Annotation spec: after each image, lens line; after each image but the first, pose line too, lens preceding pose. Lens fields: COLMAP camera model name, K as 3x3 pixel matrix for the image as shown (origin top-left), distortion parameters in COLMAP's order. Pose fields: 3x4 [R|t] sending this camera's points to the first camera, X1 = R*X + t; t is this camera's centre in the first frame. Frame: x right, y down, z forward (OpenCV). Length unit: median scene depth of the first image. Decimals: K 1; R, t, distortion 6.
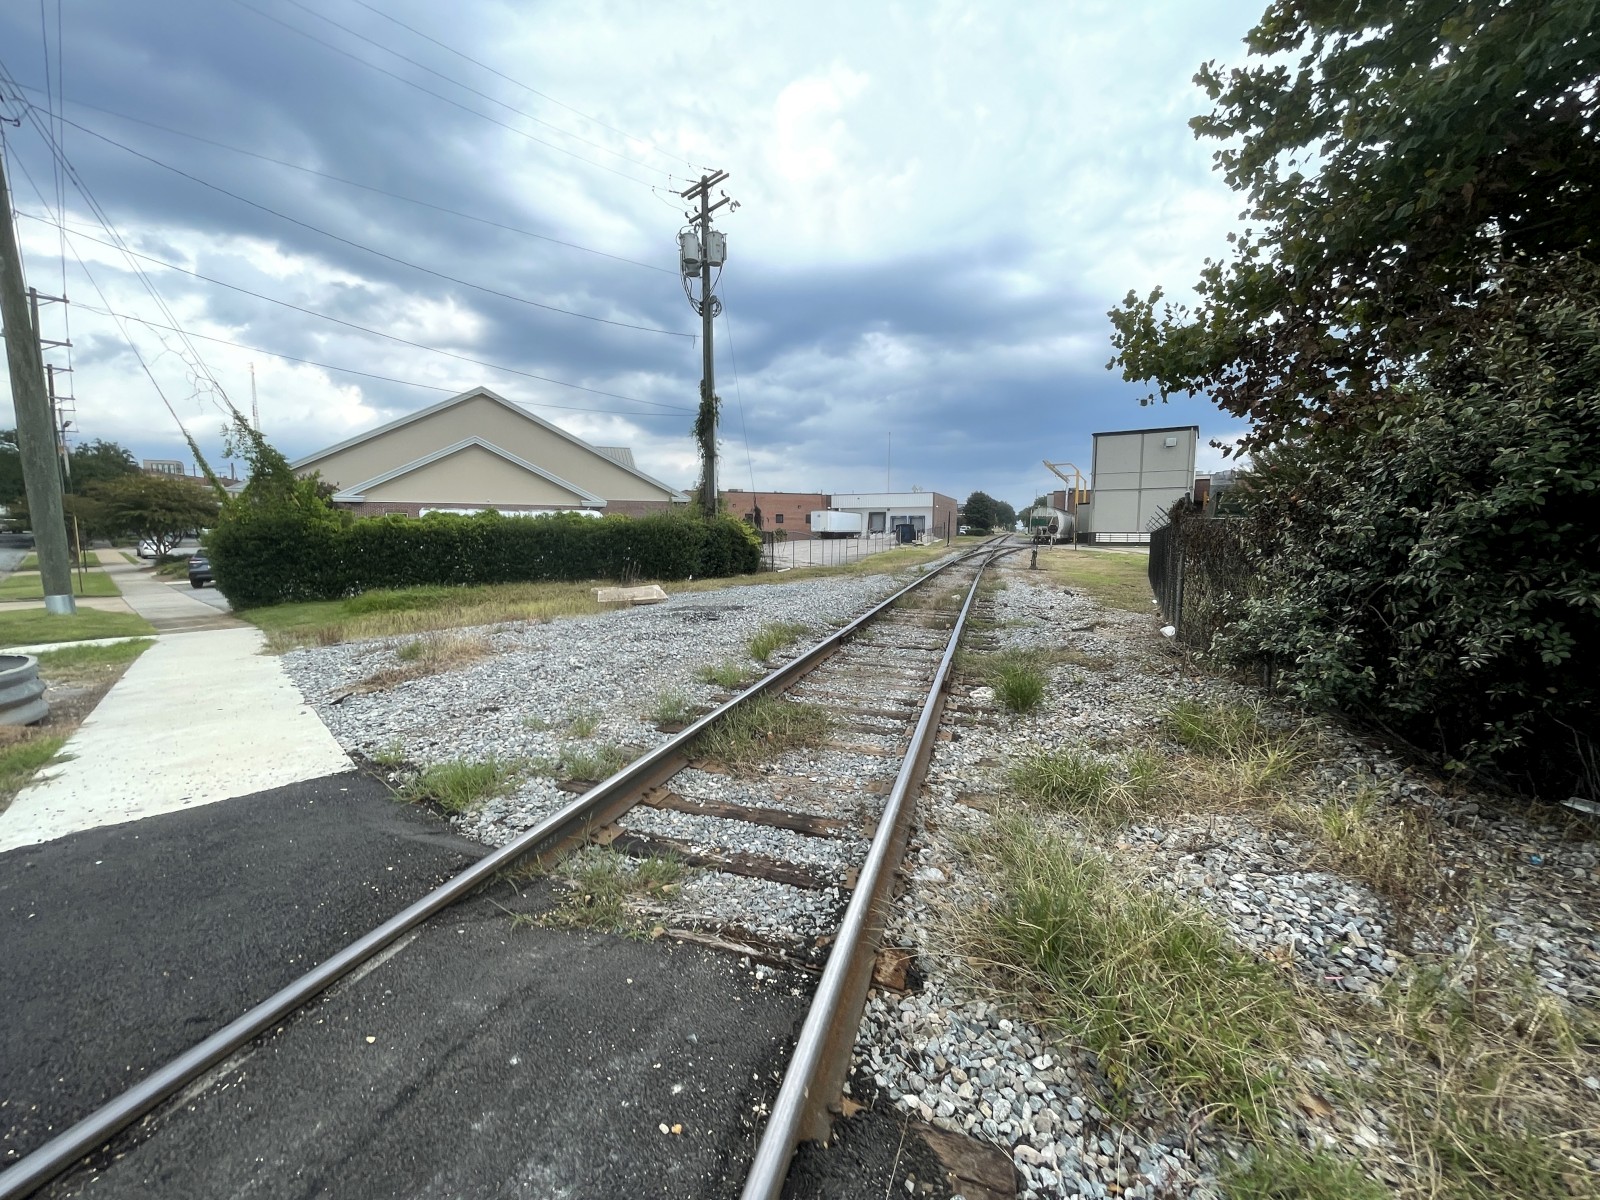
lens RADIAL K [[642.6, 0, 795.2], [0, 642.6, 602.7], [0, 0, 1]] dist [-0.003698, -0.000371]
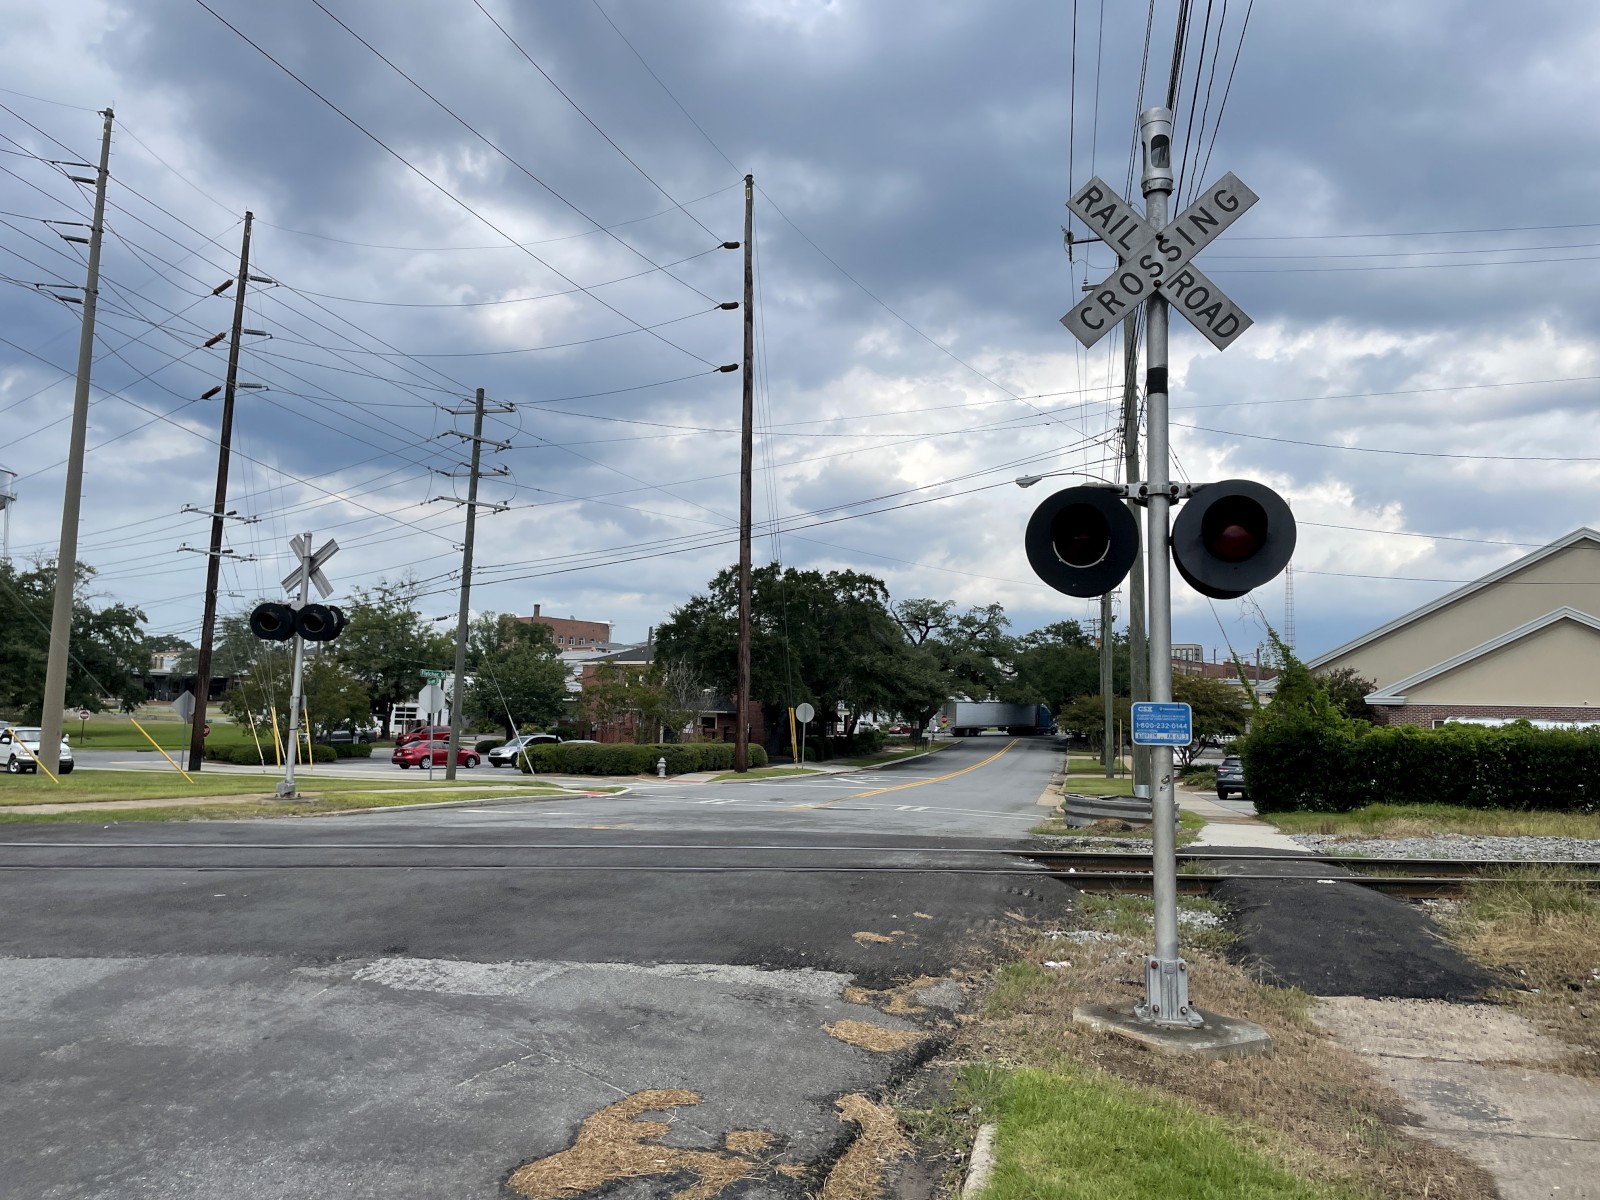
lens RADIAL K [[1188.1, 0, 786.0], [0, 1188.1, 586.4], [0, 0, 1]] dist [0.096896, -0.131809]
pose [[0.467949, -0.087796, -0.879383, 0.358391], [-0.128163, 0.977792, -0.165821, 0.050095], [0.874413, 0.190300, 0.446305, -0.424499]]
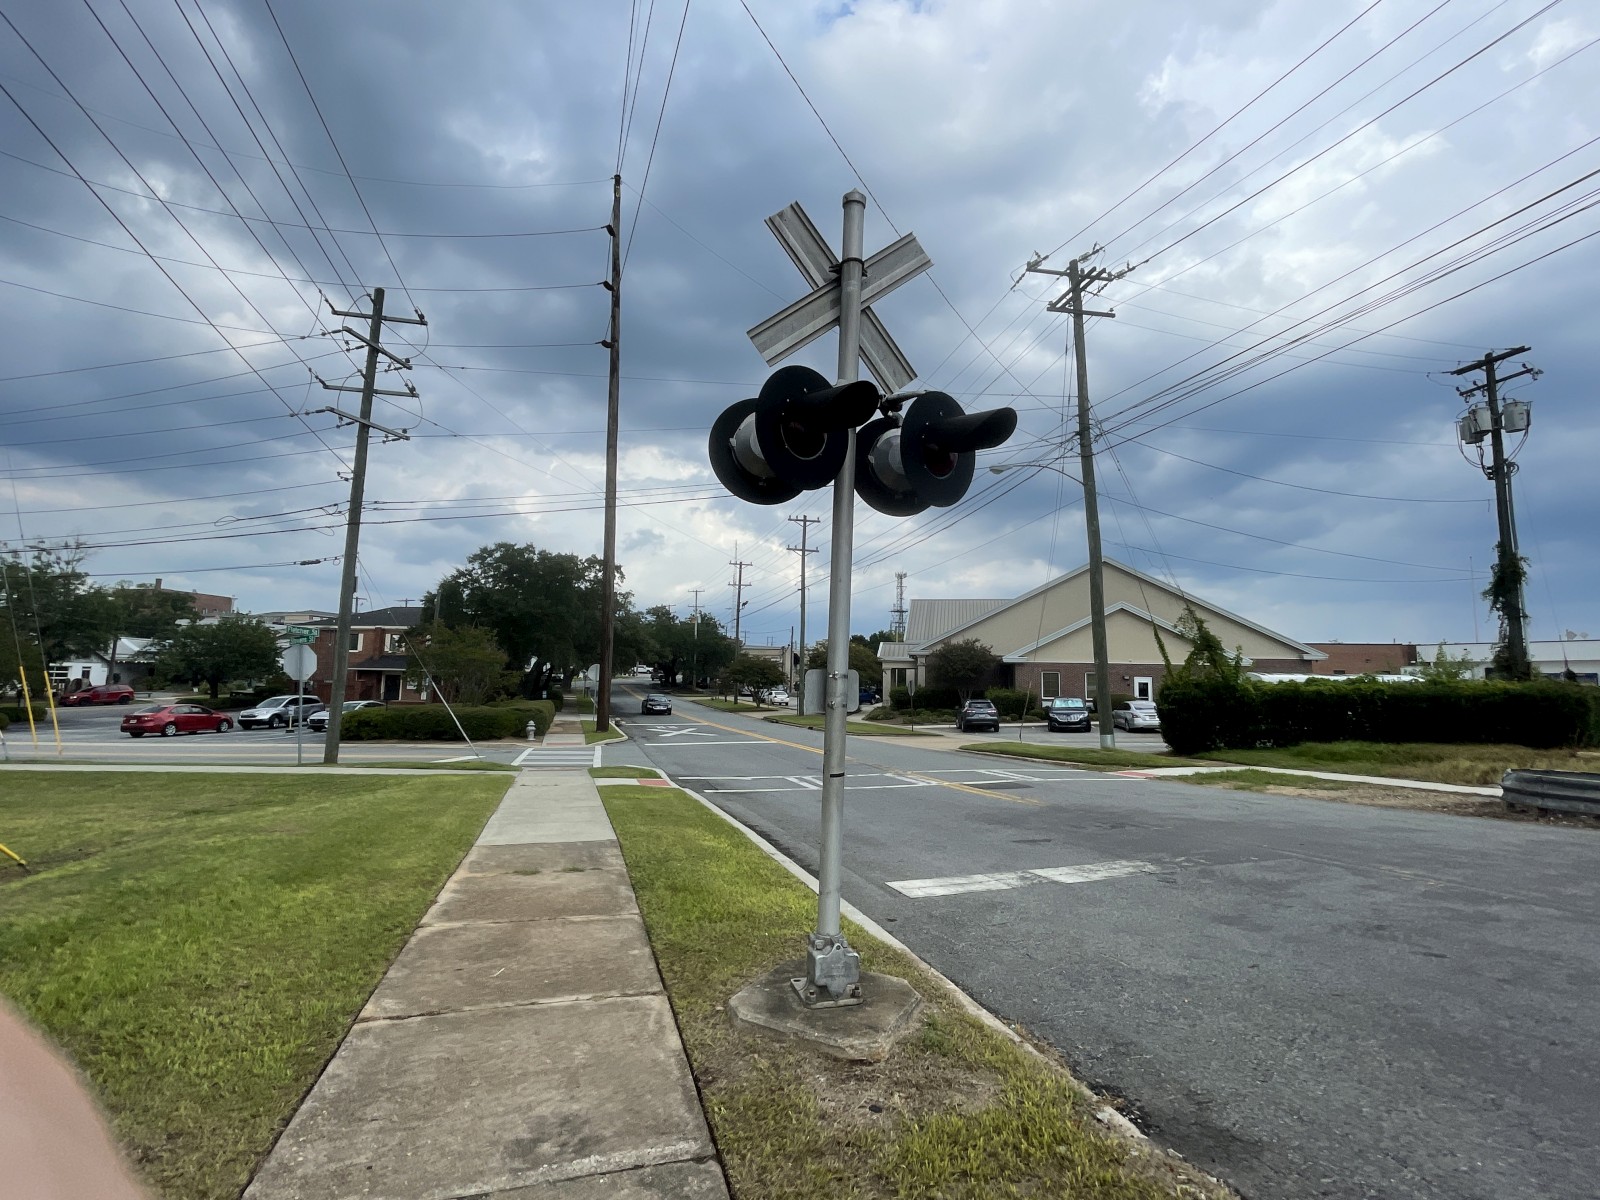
lens RADIAL K [[742.9, 0, 800.0], [0, 742.9, 600.0], [0, 0, 1]] dist [-0.002878, -0.000297]
pose [[0.848969, -0.045968, -0.526440, -0.479006], [-0.073777, 0.976143, -0.204212, 0.050304], [0.523268, 0.212209, 0.825323, -0.486751]]
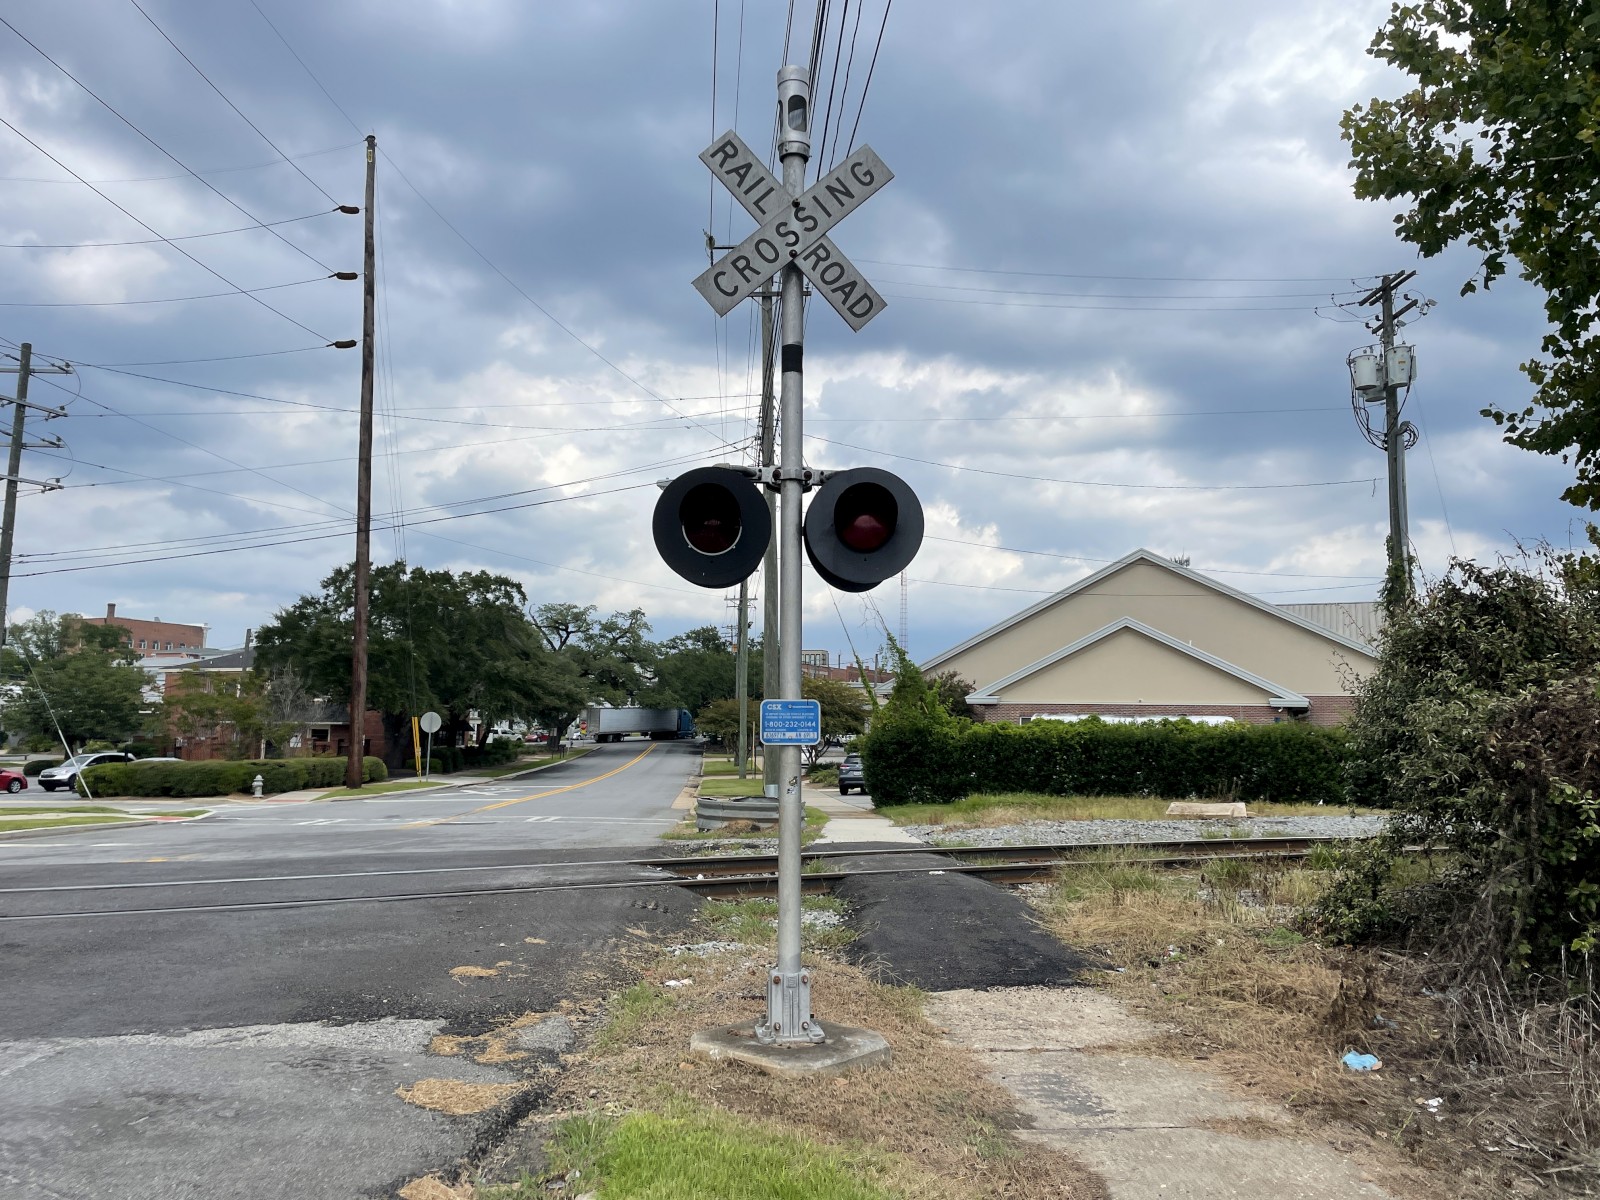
lens RADIAL K [[1186.5, 0, 804.7], [0, 1186.5, 611.0], [0, 0, 1]] dist [0.109559, -0.140349]
pose [[0.717396, -0.066344, -0.693500, 0.335400], [-0.088237, 0.978786, -0.184913, 0.047854], [0.691055, 0.193848, 0.696323, -0.401197]]
